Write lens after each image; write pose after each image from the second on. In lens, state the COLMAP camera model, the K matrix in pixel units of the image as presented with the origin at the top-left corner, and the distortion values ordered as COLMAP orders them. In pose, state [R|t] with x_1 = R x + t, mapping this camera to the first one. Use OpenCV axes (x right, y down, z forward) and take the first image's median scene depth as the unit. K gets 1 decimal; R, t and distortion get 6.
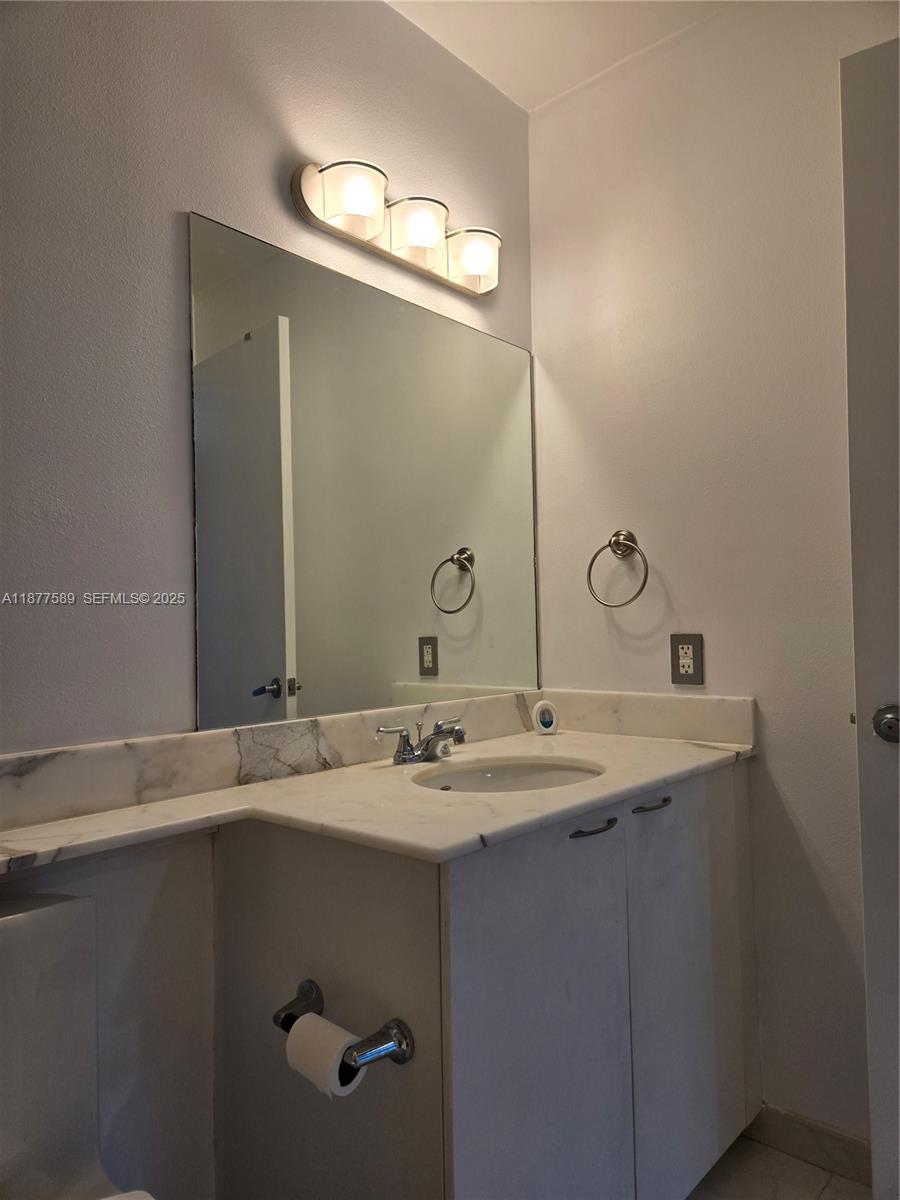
lens RADIAL K [[801.1, 0, 451.7], [0, 801.1, 595.1], [0, 0, 1]] dist [0.074860, -0.061096]
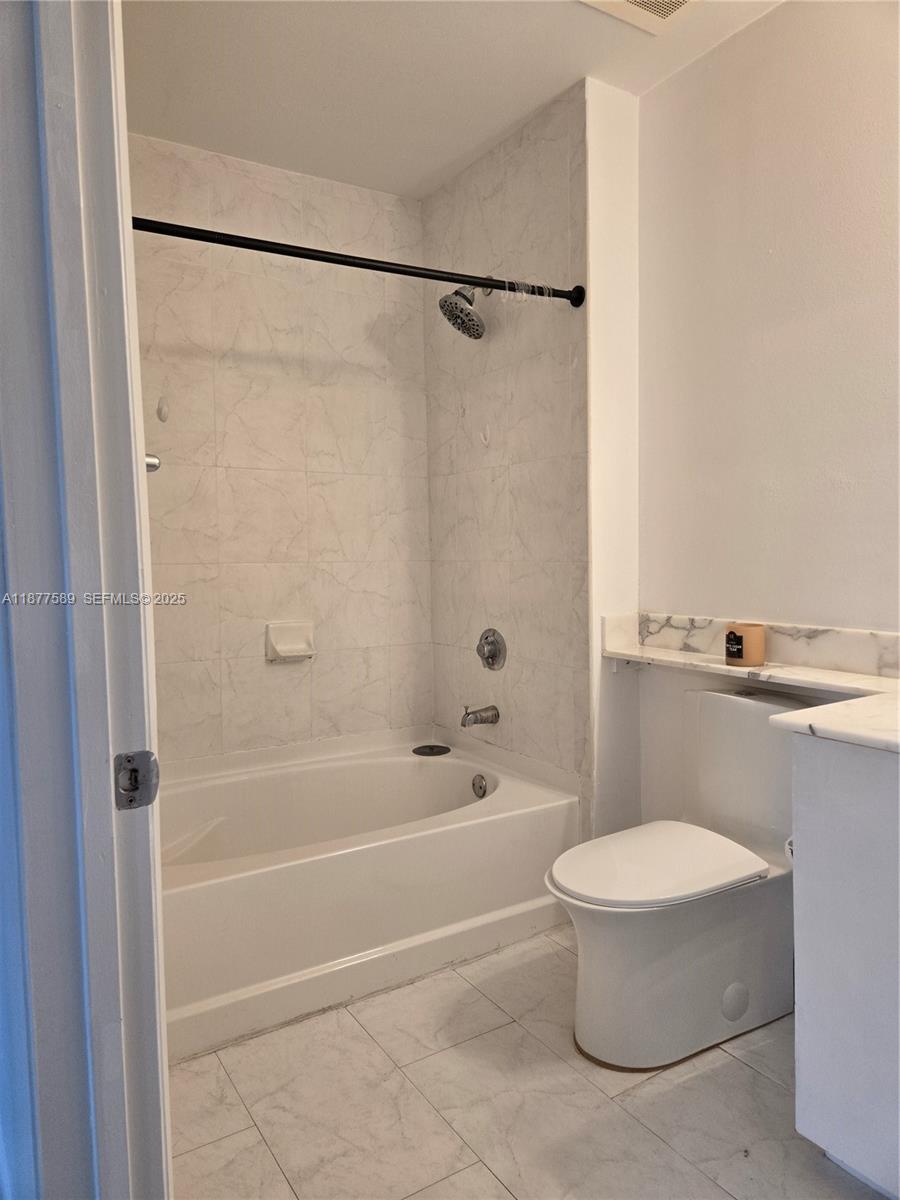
lens RADIAL K [[801.1, 0, 451.7], [0, 801.1, 595.1], [0, 0, 1]] dist [0.074860, -0.061096]
pose [[-0.267524, 0.085717, -0.959731, 1.276878], [0.065507, 0.995349, 0.070638, -0.042162], [0.961322, -0.043971, -0.271895, 0.704650]]
